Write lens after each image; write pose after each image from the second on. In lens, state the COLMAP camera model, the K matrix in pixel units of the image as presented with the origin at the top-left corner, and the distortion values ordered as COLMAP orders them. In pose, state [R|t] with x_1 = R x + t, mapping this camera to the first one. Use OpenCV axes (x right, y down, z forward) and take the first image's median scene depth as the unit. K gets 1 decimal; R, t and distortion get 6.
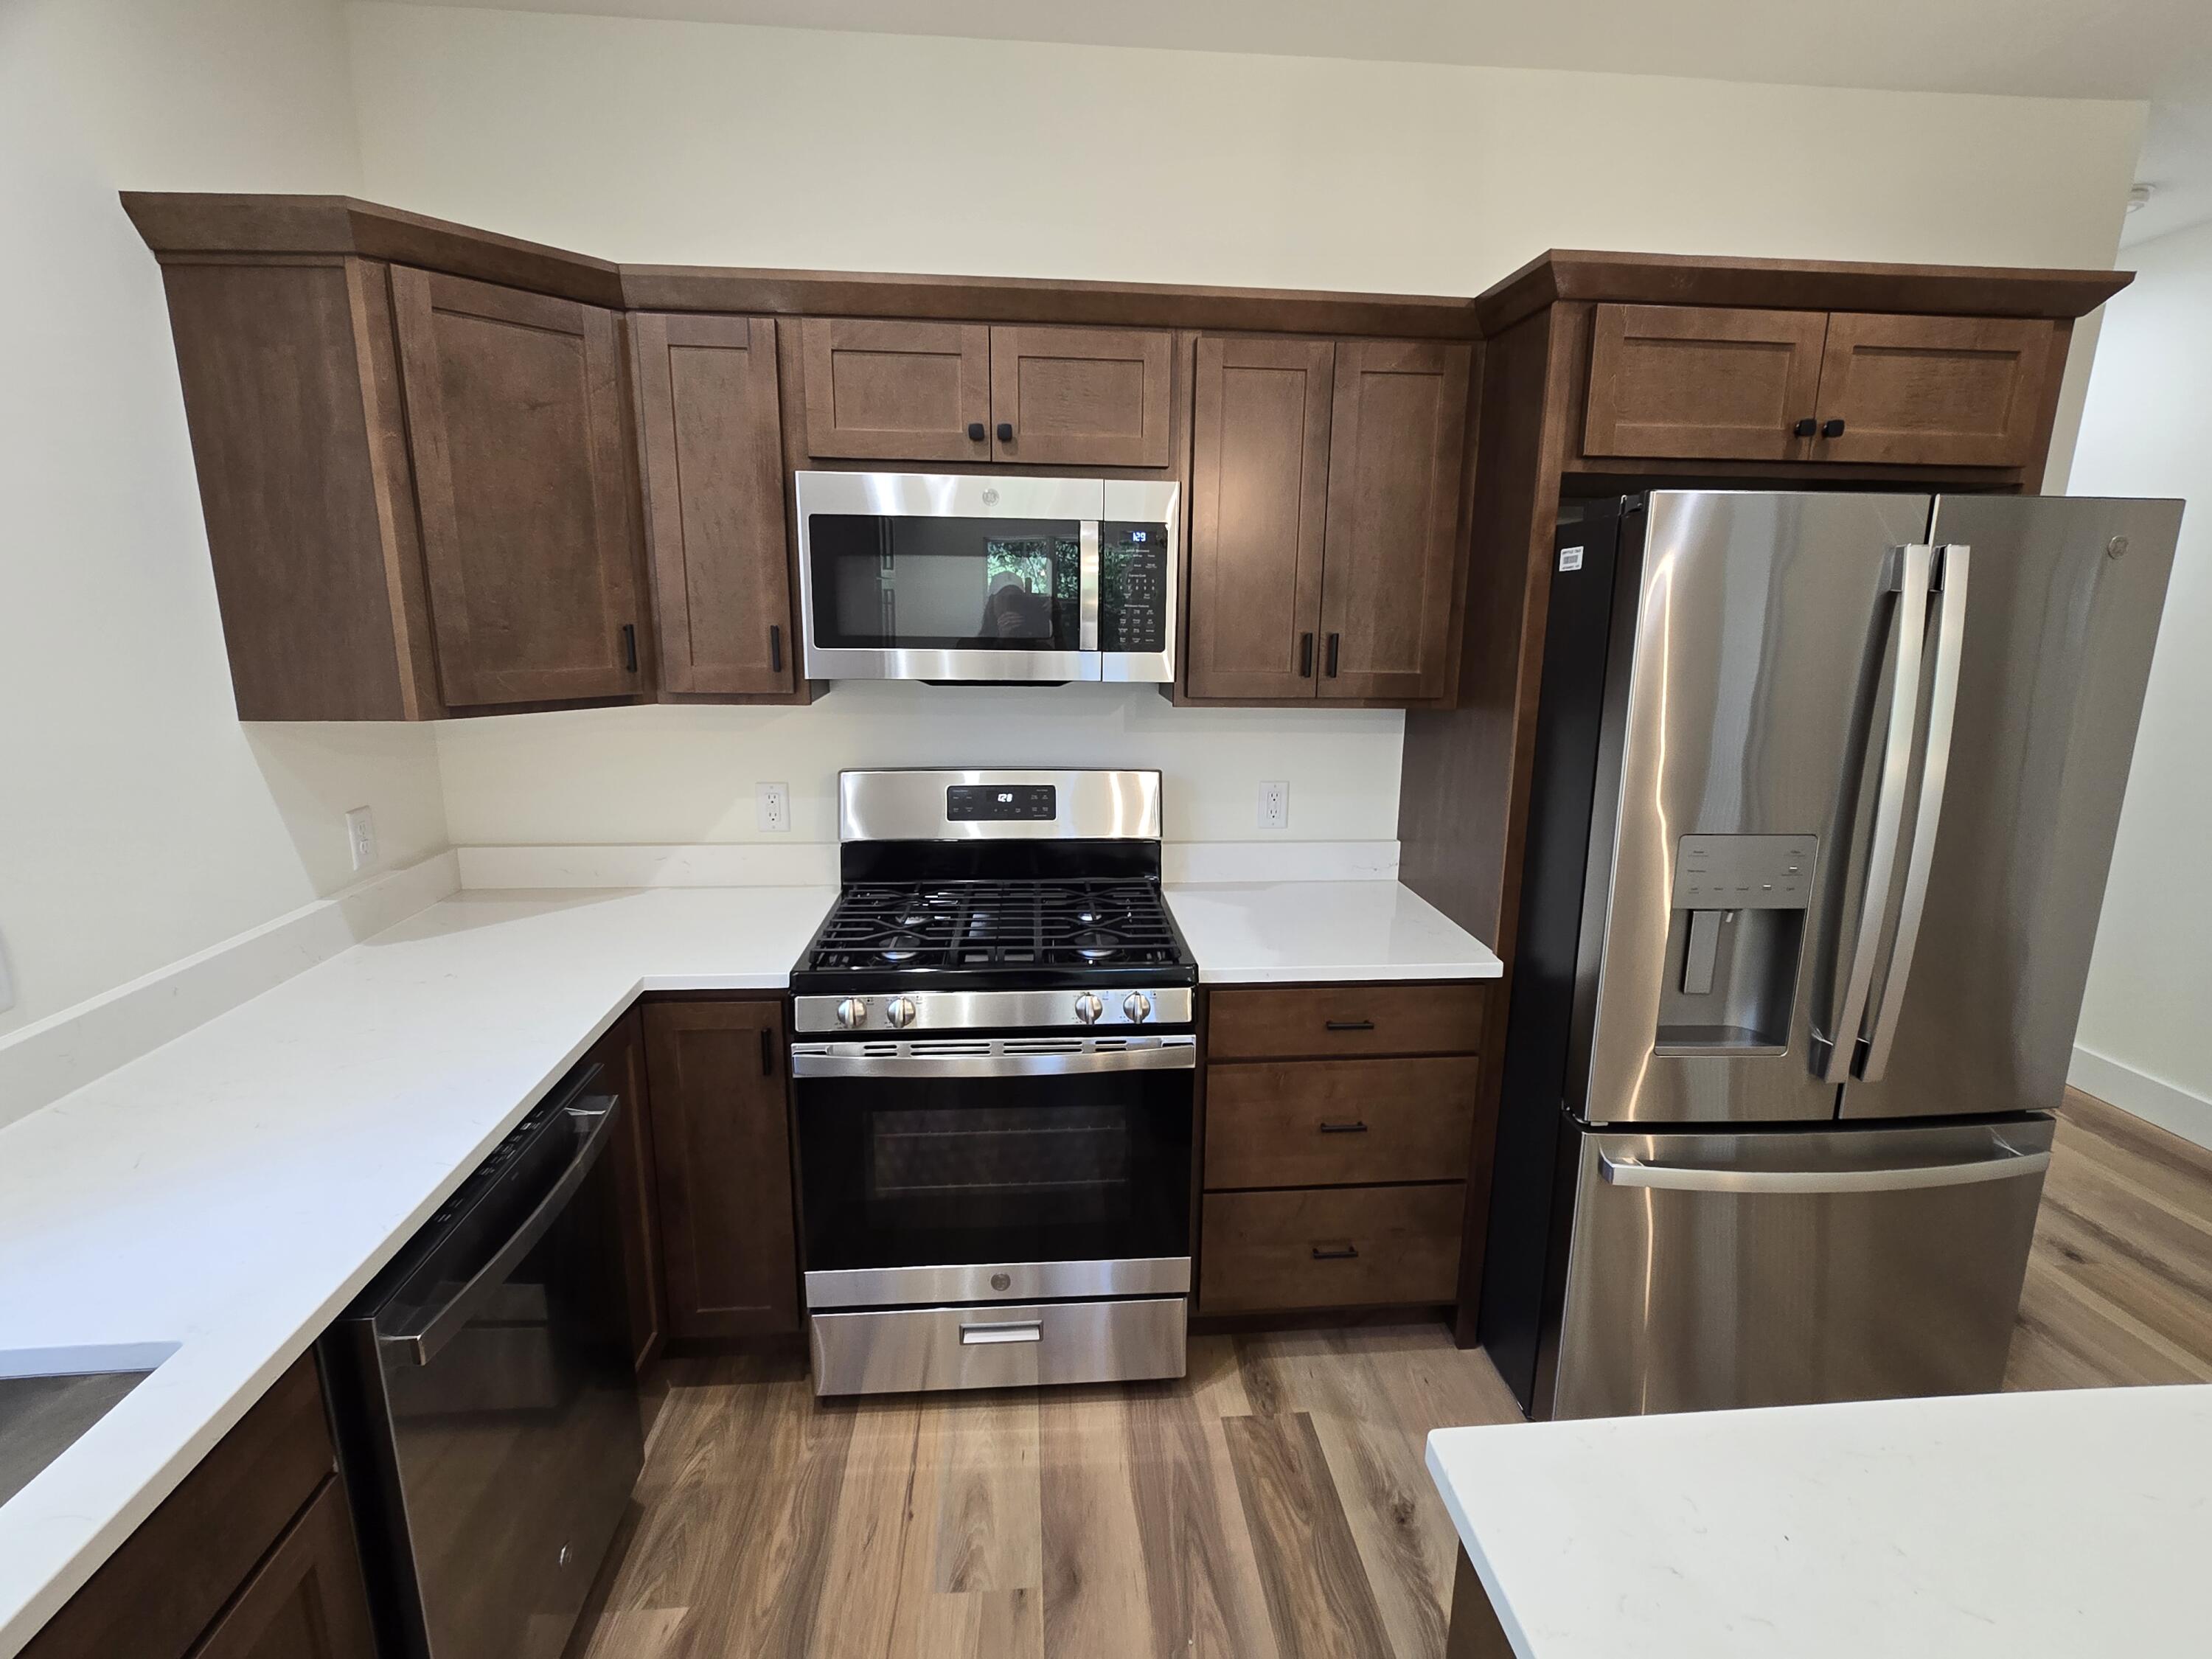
lens RADIAL K [[1040.0, 0, 1107.1], [0, 1040.0, 830.2], [0, 0, 1]] dist [-0.007257, 0.003247]
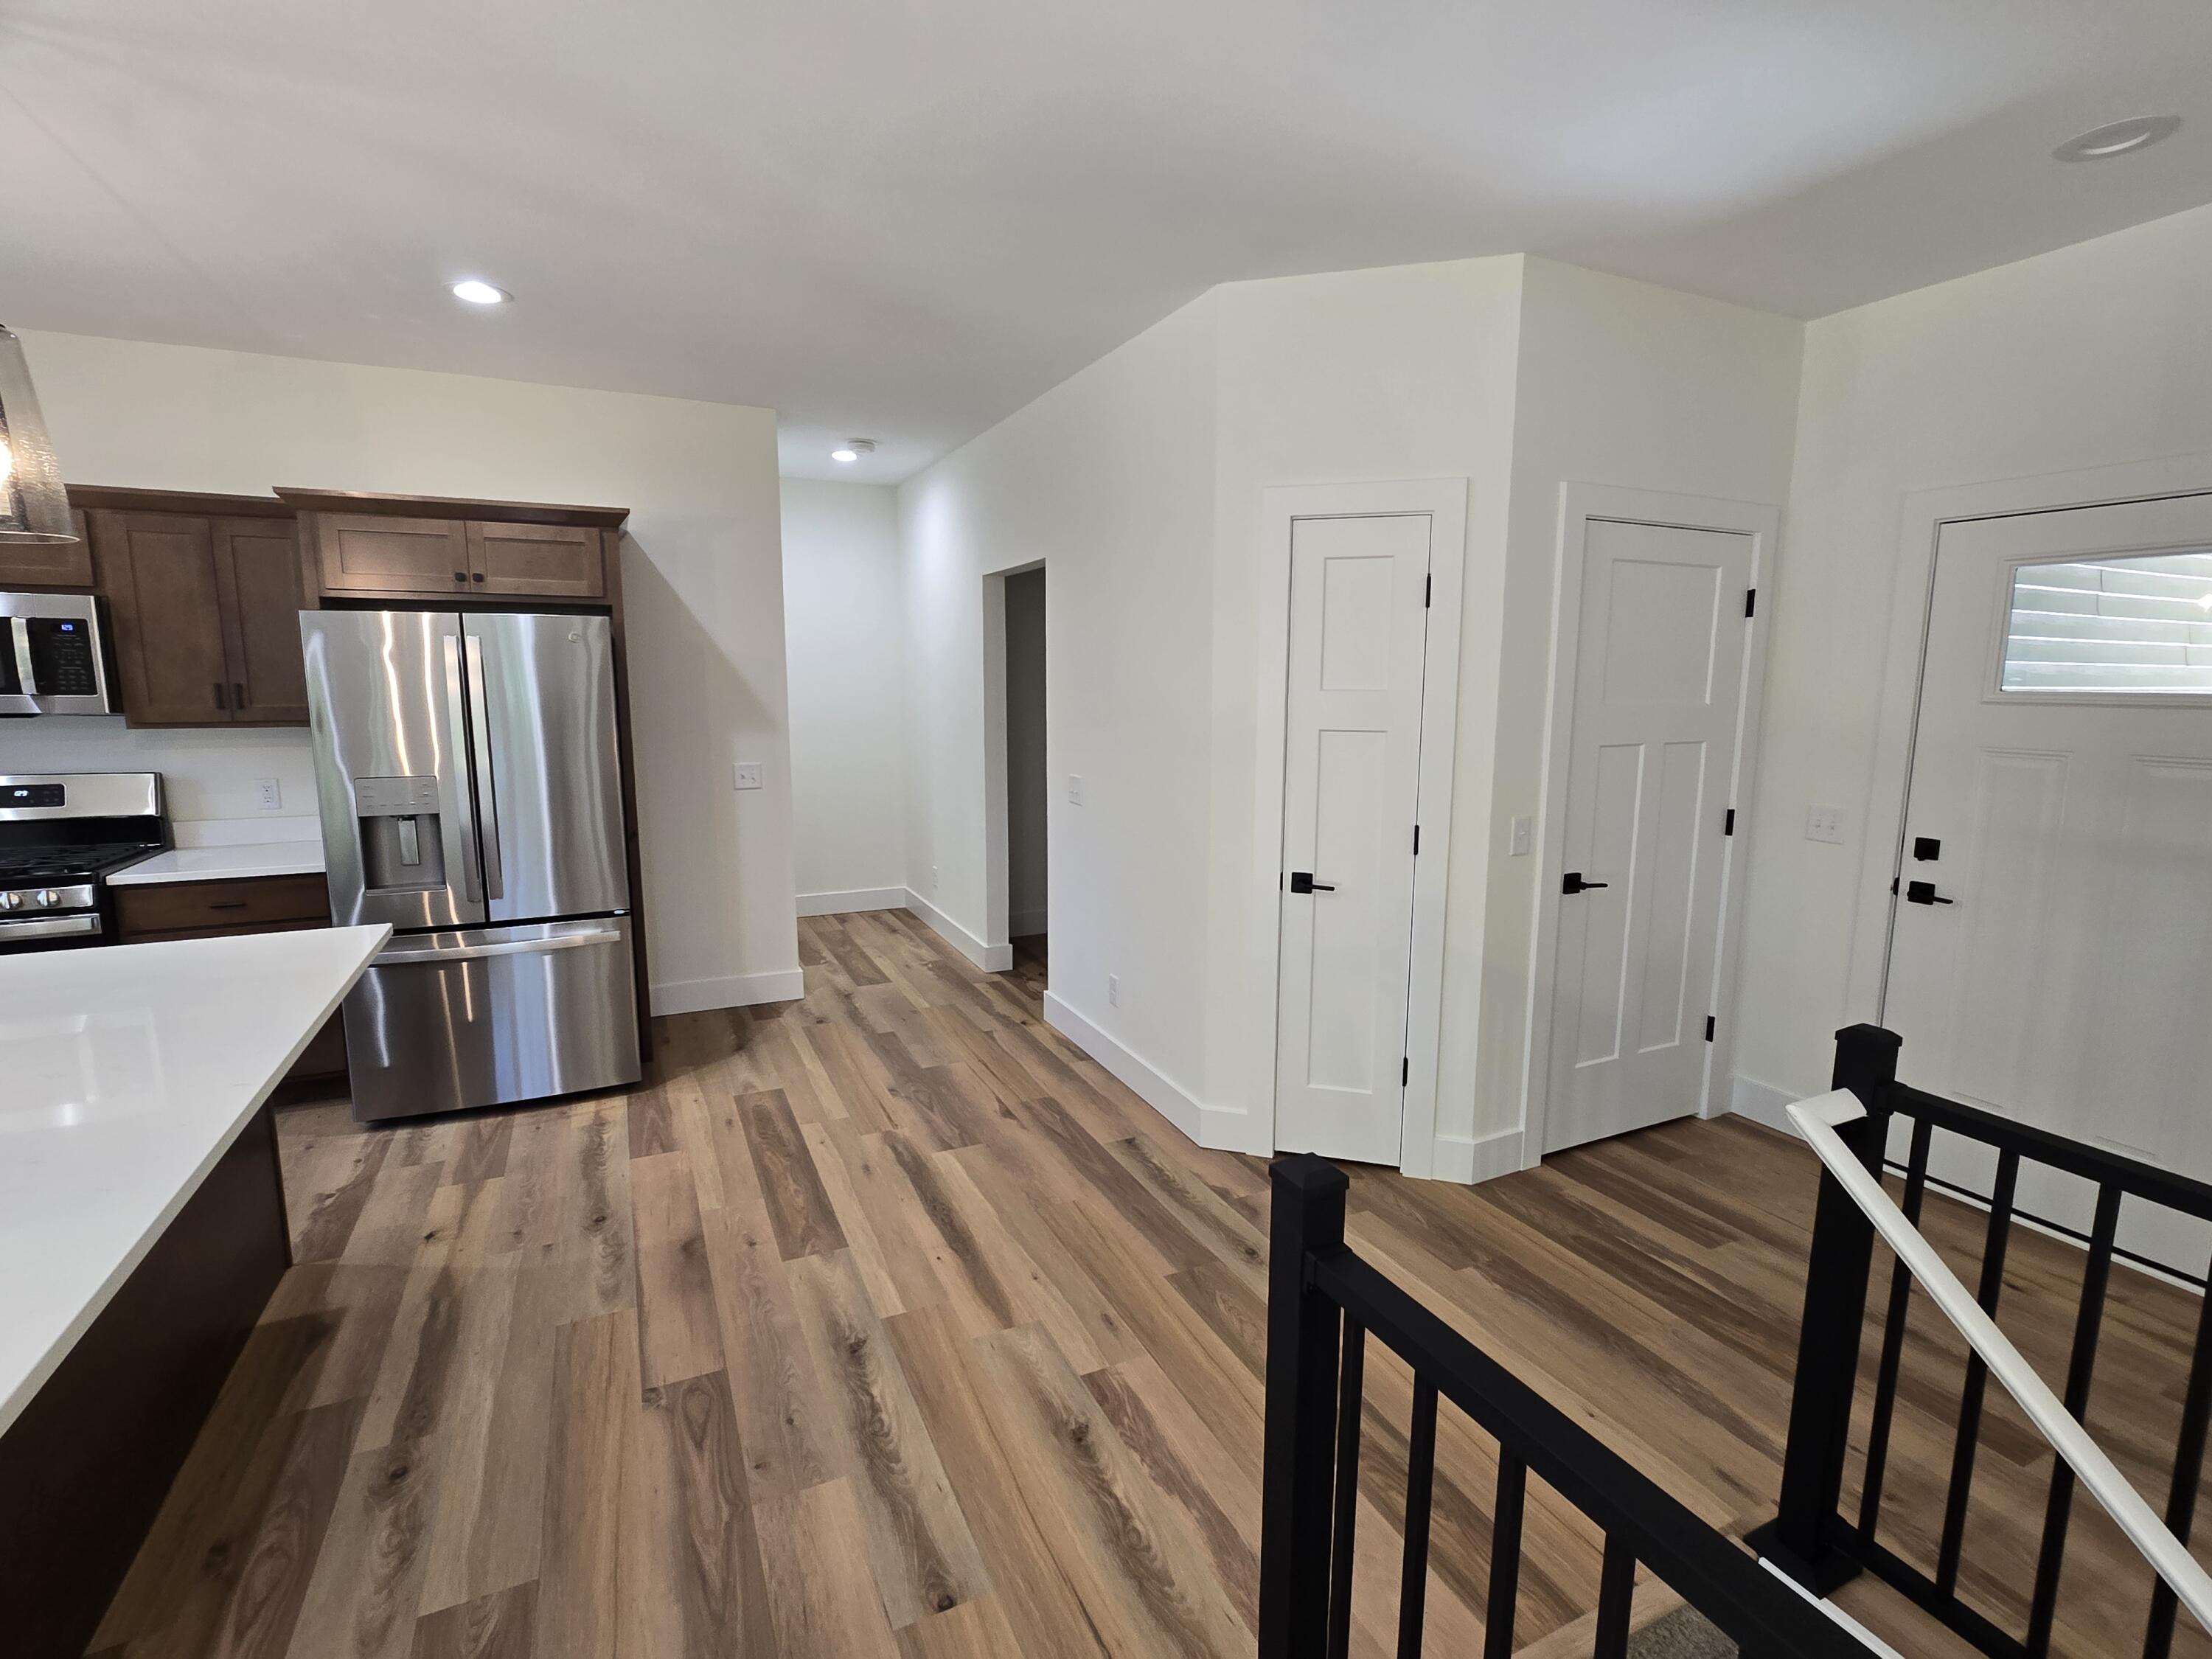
lens RADIAL K [[1040.0, 0, 1115.4], [0, 1040.0, 831.5], [0, 0, 1]] dist [-0.007257, 0.003247]
pose [[0.933236, -0.060122, 0.354198, 1.028705], [0.082513, 0.995412, -0.048440, 0.276480], [-0.349661, 0.074432, 0.933915, -1.169773]]
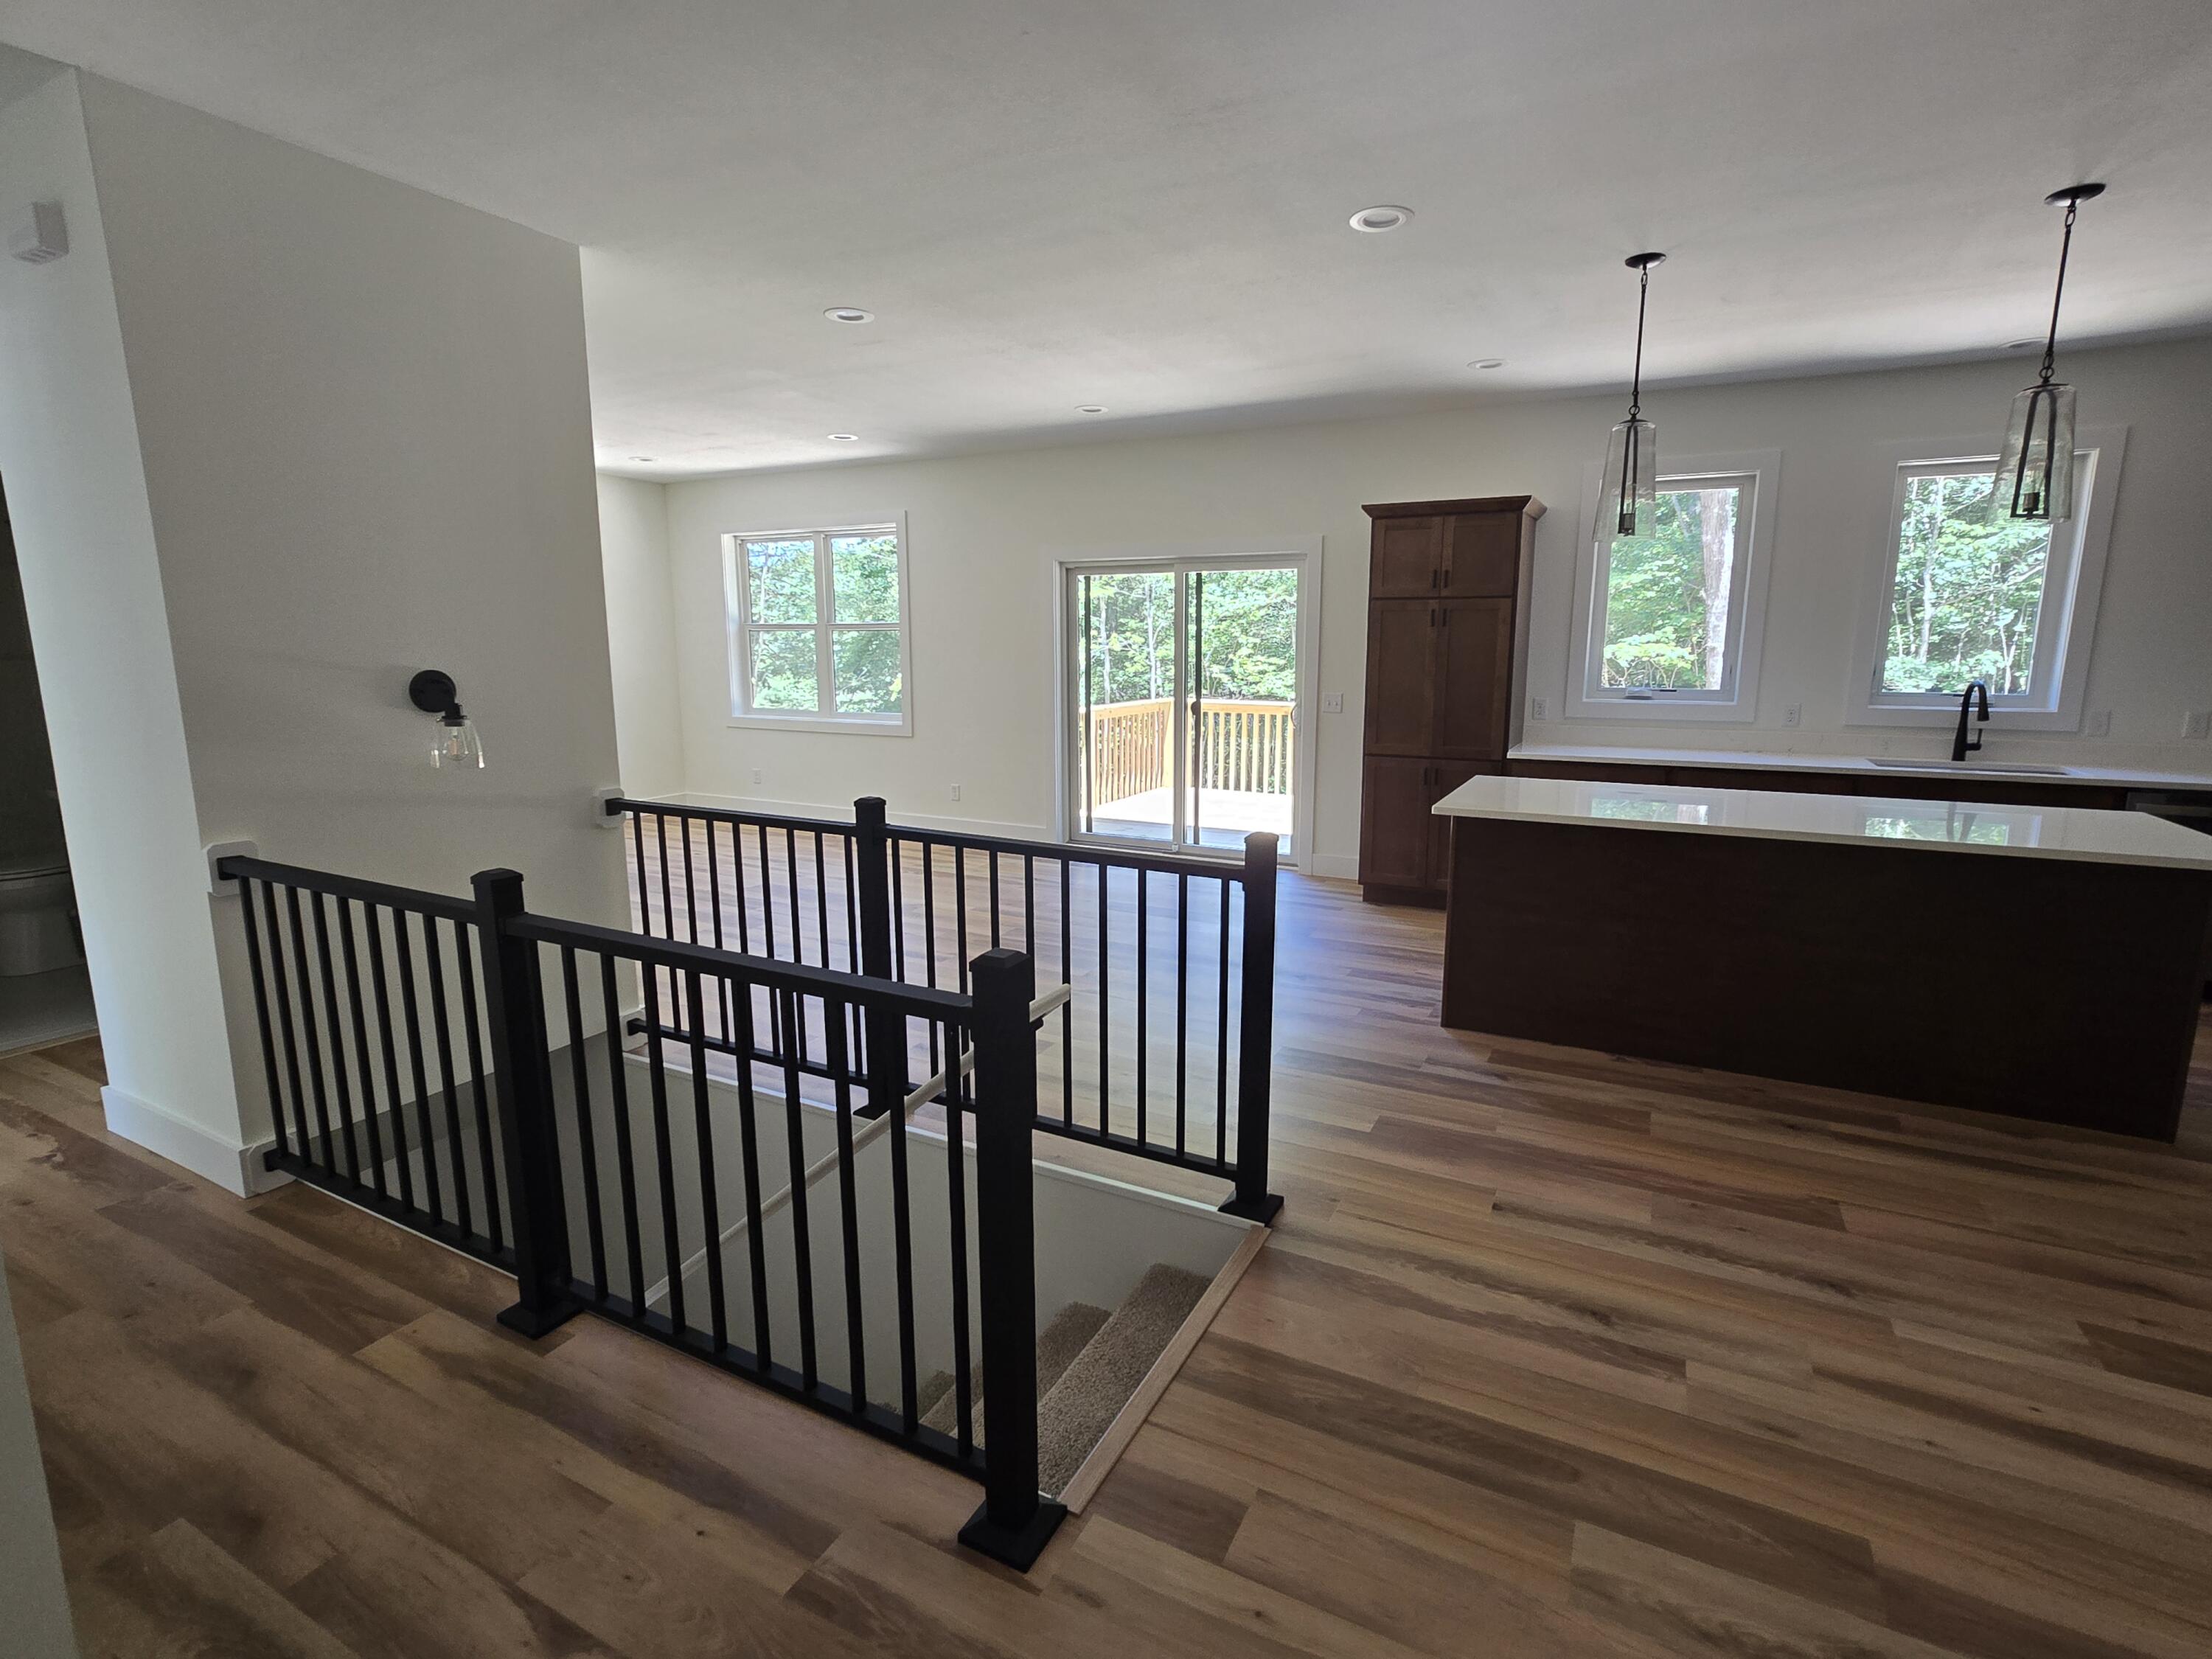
lens RADIAL K [[1040.0, 0, 1129.3], [0, 1040.0, 826.2], [0, 0, 1]] dist [-0.007257, 0.003247]
pose [[-0.524945, 0.139078, -0.839697, 2.499455], [-0.192534, 0.941583, 0.276318, 0.124210], [0.829074, 0.306722, -0.467502, -0.155547]]
